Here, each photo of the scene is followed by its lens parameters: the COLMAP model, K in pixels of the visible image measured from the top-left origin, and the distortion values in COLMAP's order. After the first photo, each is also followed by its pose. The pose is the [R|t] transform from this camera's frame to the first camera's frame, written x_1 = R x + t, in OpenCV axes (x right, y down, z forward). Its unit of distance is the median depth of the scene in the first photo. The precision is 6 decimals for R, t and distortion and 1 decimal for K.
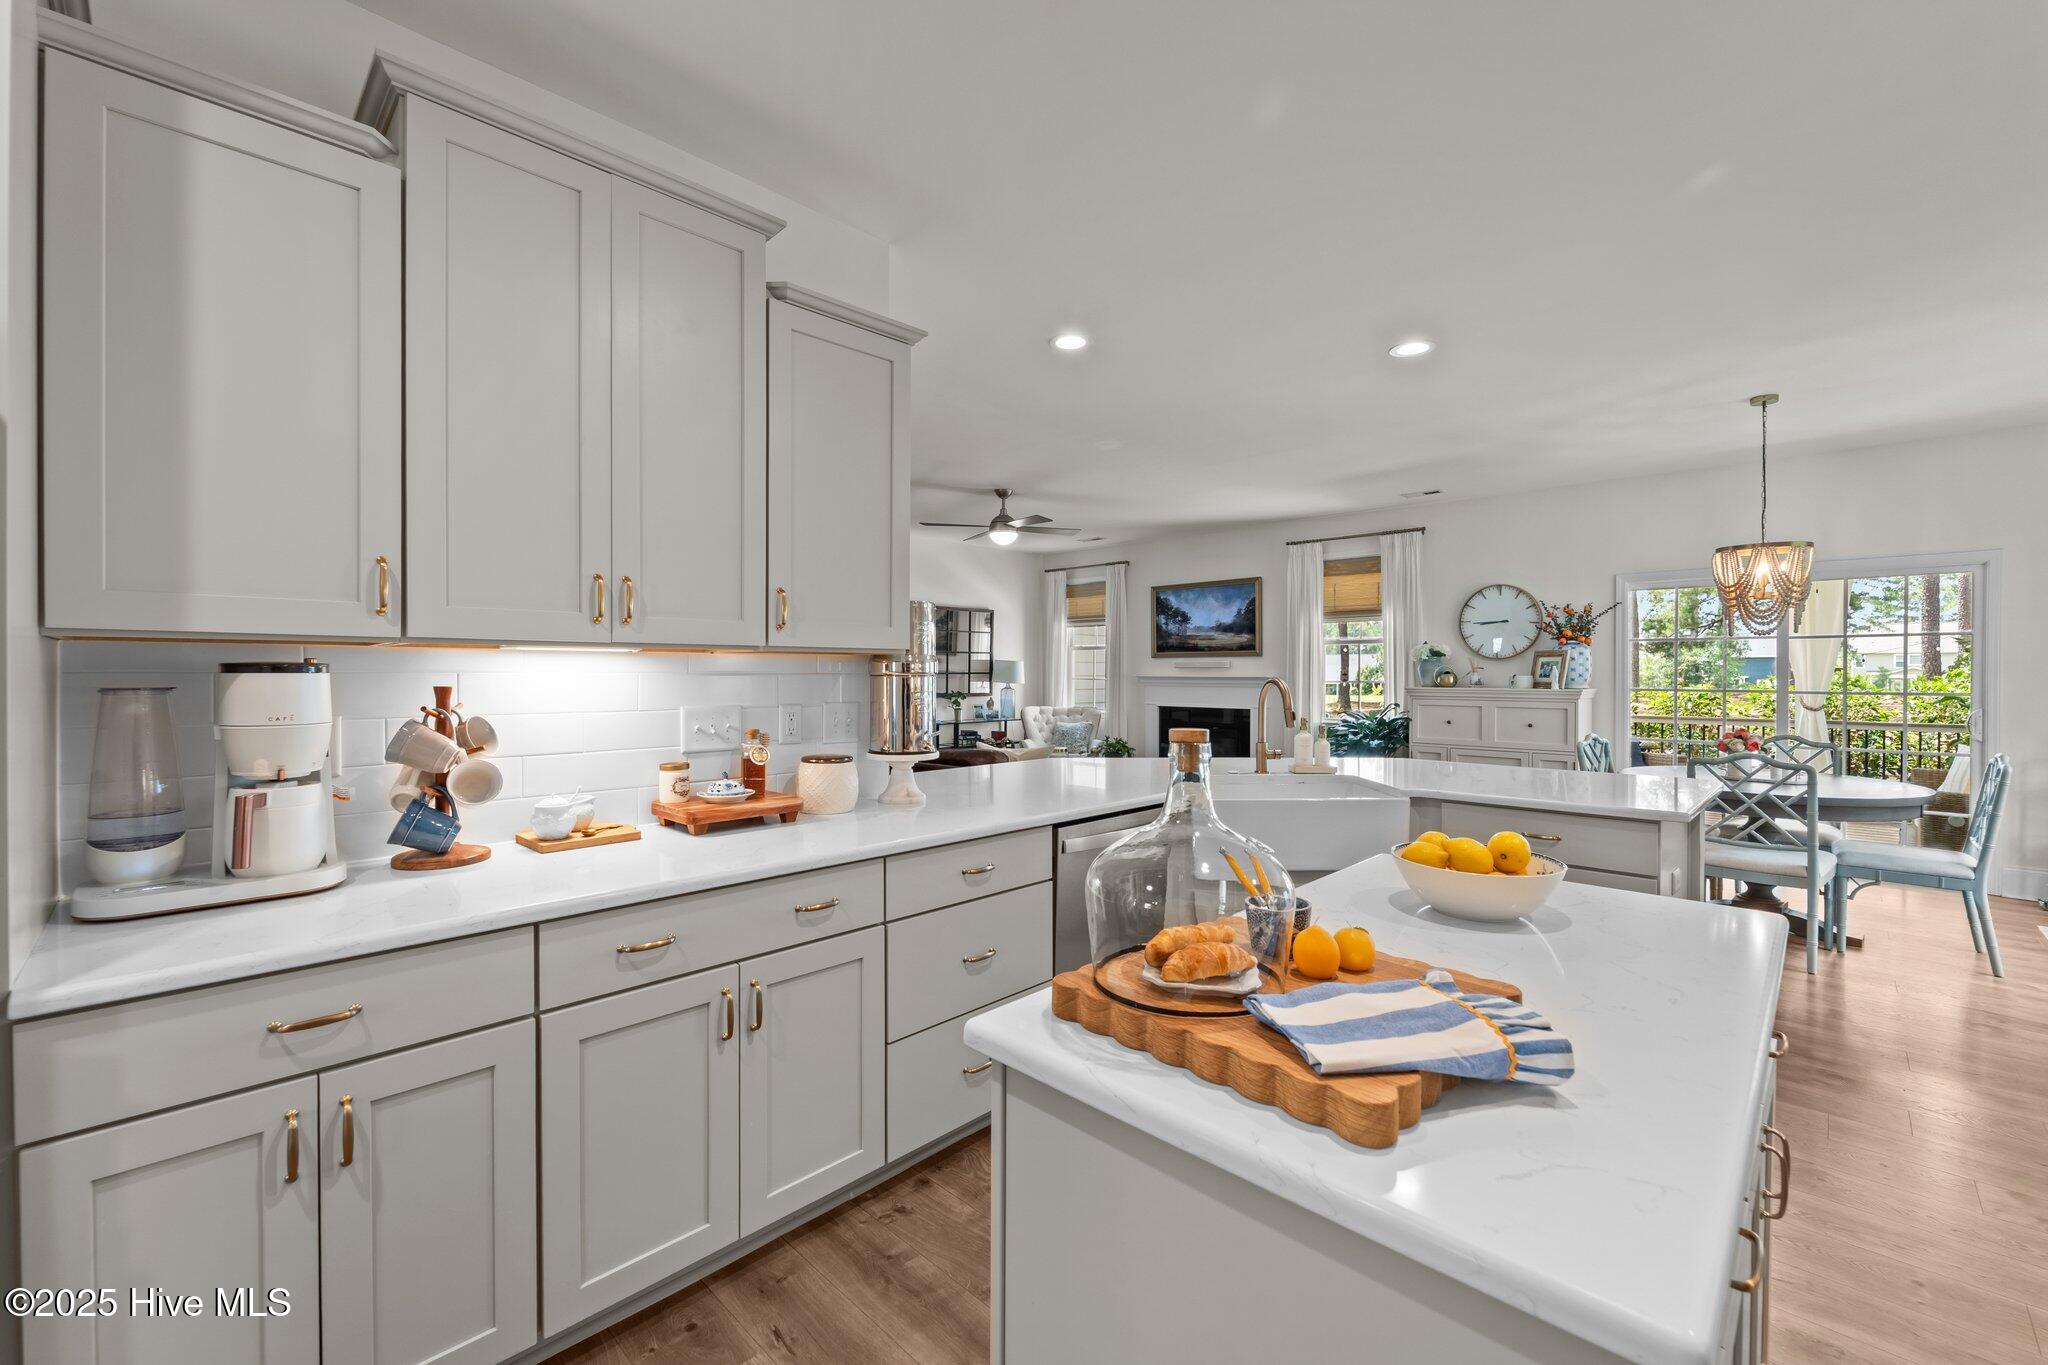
lens RADIAL K [[834.3, 0, 1017.8], [0, 834.3, 676.3], [0, 0, 1]] dist [0.001681, -0.002170]
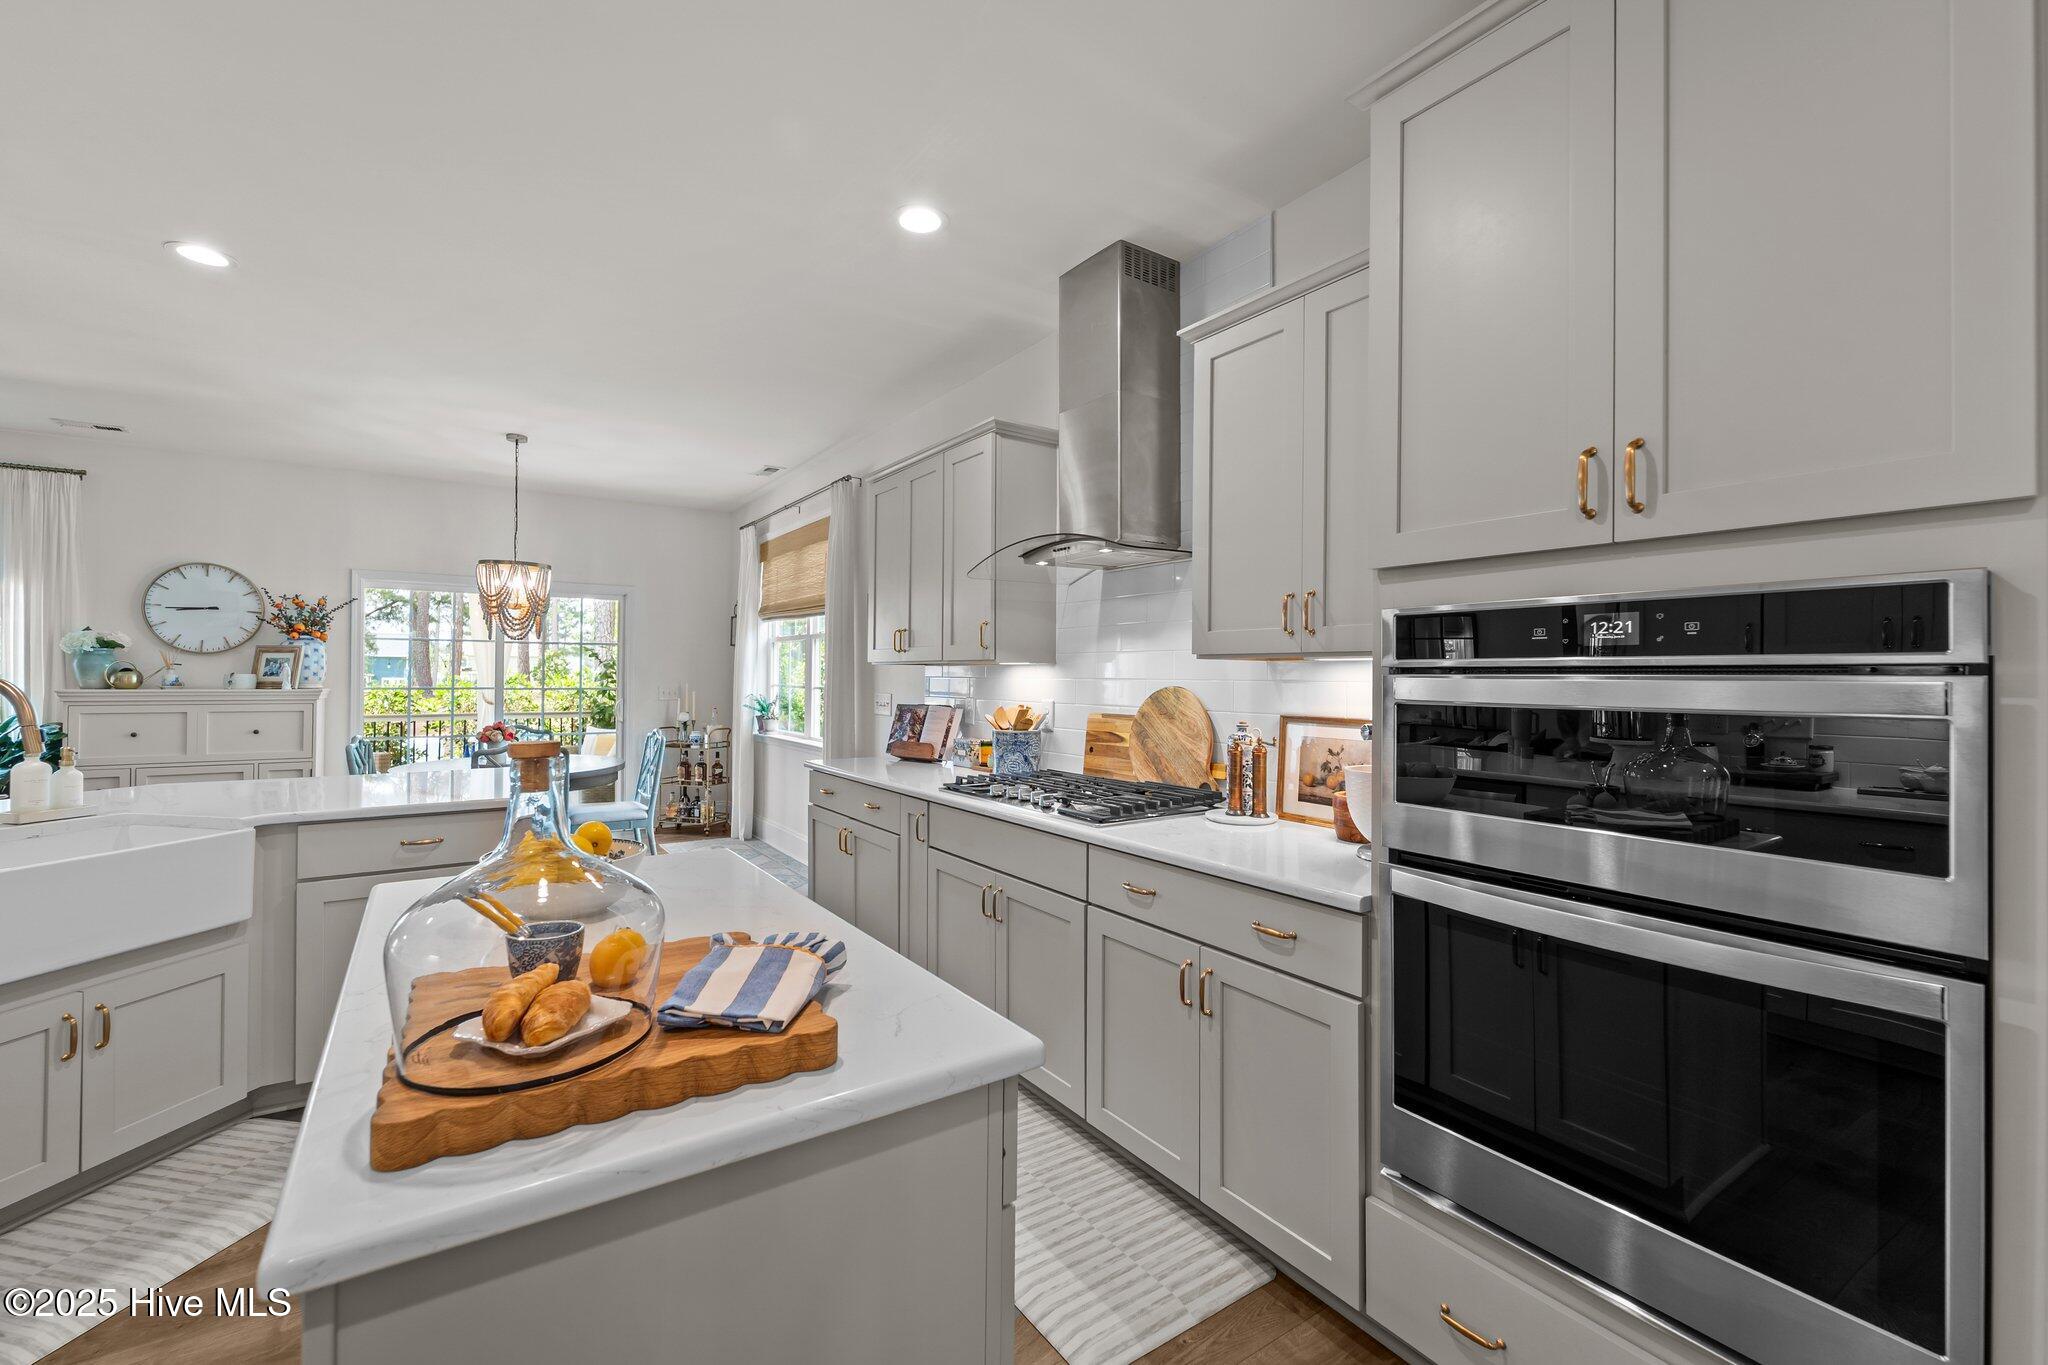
lens RADIAL K [[850.4, 0, 1013.0], [0, 850.4, 671.3], [0, 0, 1]] dist [0.001090, -0.002667]
pose [[0.201017, 0.006114, 0.979569, -0.126233], [-0.002693, 0.999980, -0.005689, -0.000990], [-0.979584, -0.001495, 0.201030, 0.082578]]
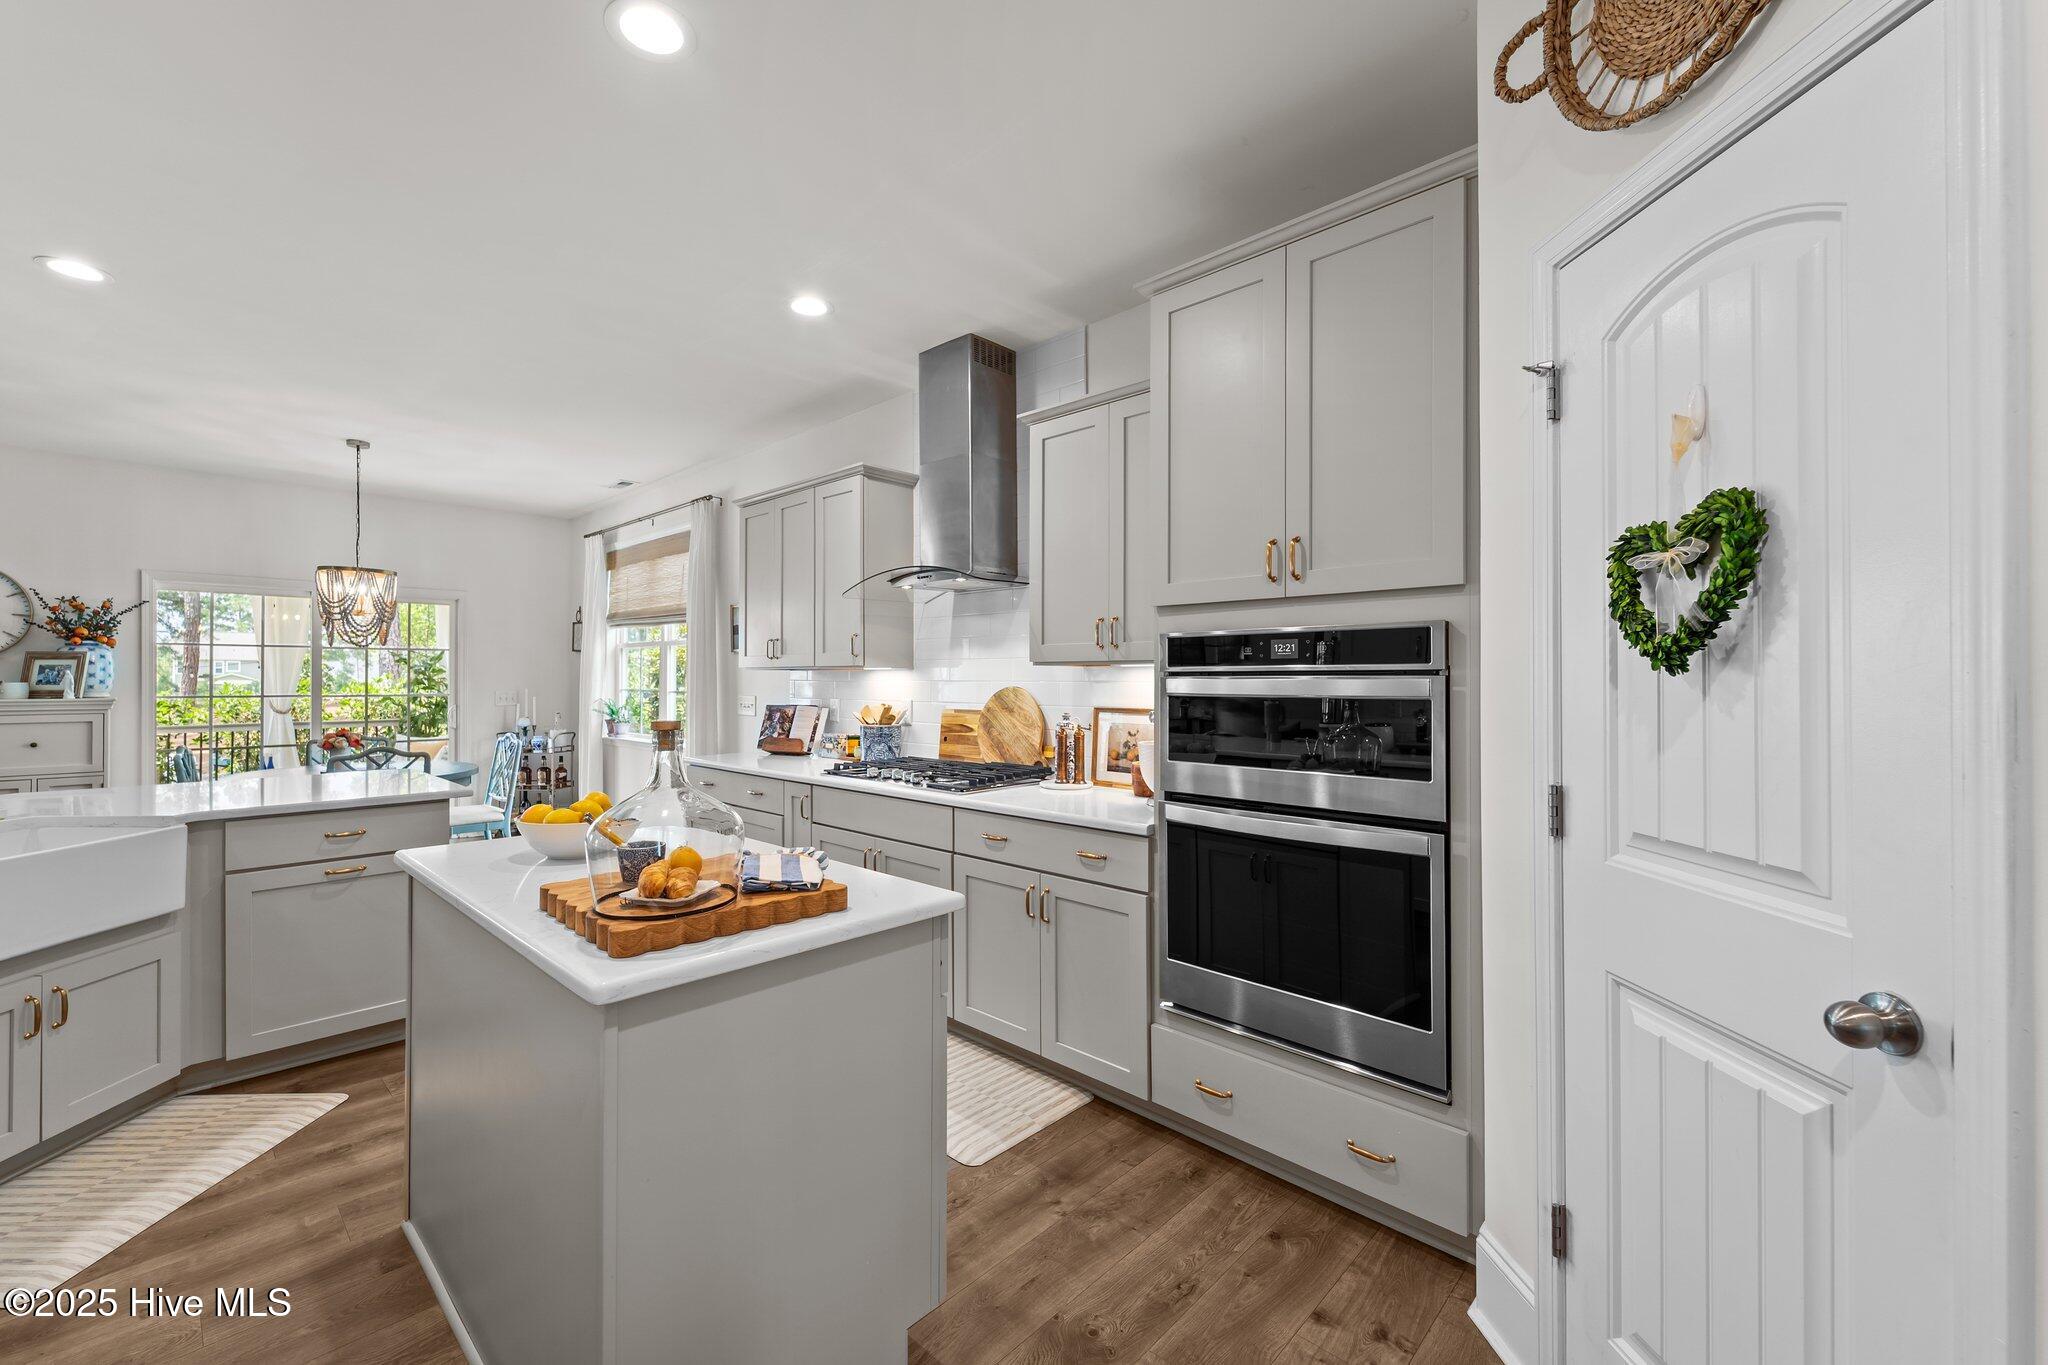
lens RADIAL K [[834.3, 0, 1017.8], [0, 834.3, 676.3], [0, 0, 1]] dist [0.001681, -0.002170]
pose [[-0.015049, 0.003010, 0.999882, -0.278893], [0.003901, 0.999988, -0.002951, -0.001069], [-0.999879, 0.003856, -0.015061, 0.101116]]
